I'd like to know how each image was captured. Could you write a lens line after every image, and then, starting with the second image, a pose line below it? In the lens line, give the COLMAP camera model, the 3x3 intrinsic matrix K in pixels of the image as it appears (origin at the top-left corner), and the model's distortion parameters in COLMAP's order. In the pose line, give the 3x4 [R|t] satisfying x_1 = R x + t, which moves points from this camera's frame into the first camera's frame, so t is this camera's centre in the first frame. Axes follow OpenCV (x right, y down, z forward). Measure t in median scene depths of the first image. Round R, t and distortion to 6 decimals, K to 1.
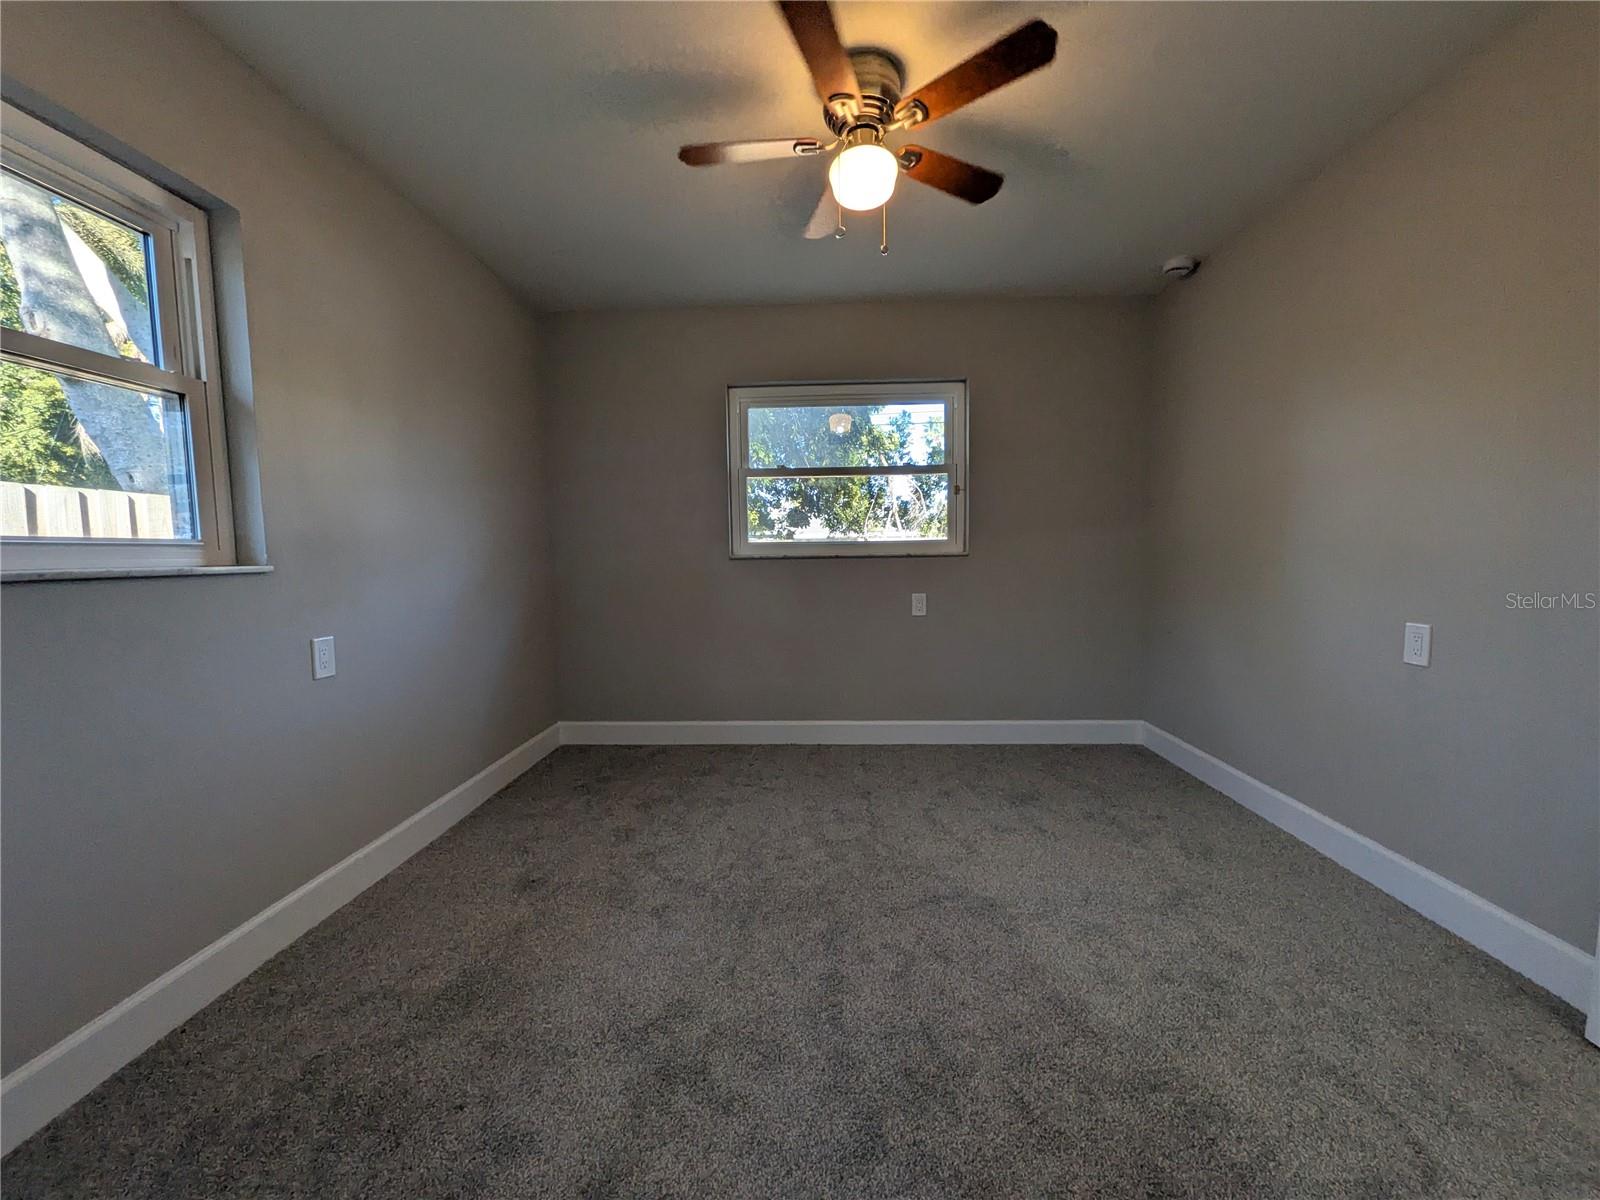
lens RADIAL K [[635.5, 0, 802.6], [0, 635.5, 601.3], [0, 0, 1]] dist [0.007091, -0.000070]
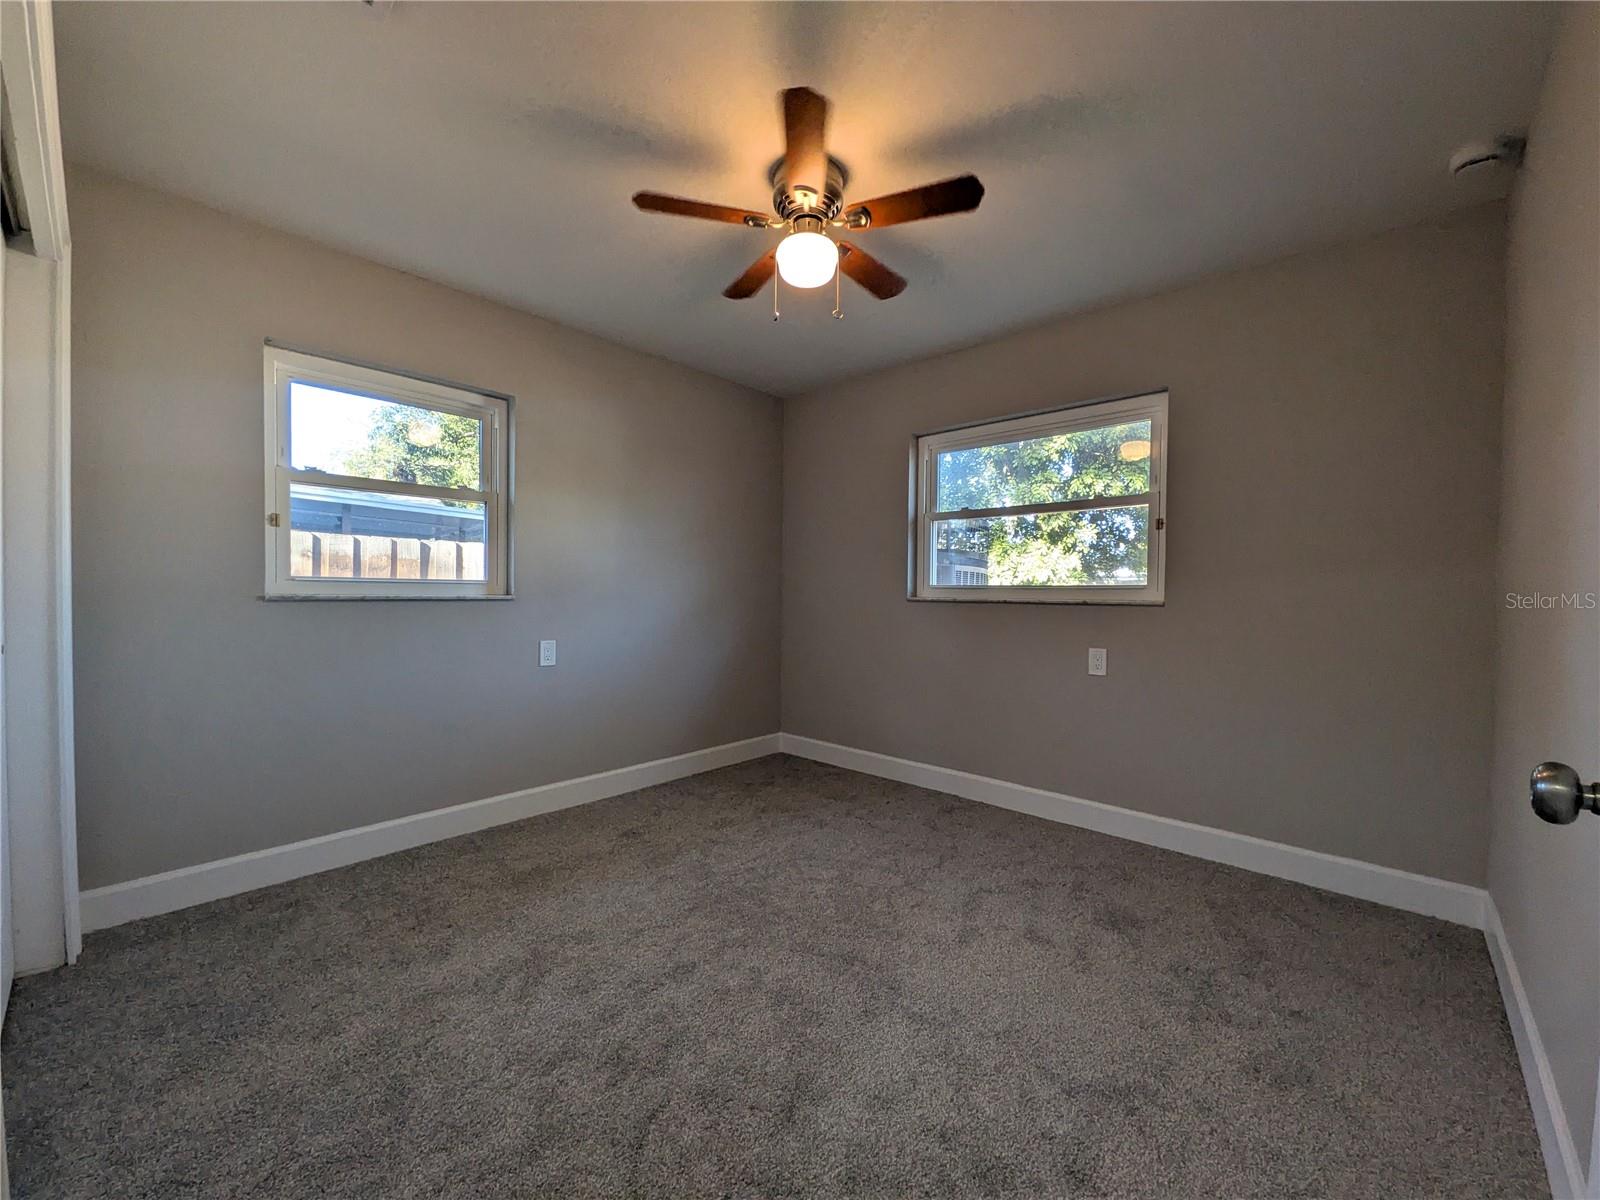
lens RADIAL K [[635.5, 0, 802.6], [0, 635.5, 601.3], [0, 0, 1]] dist [0.007091, -0.000070]
pose [[0.757233, 0.029756, -0.652467, 0.595313], [-0.070708, 0.996825, -0.036601, -0.022321], [0.649307, 0.073851, 0.756933, 0.145348]]
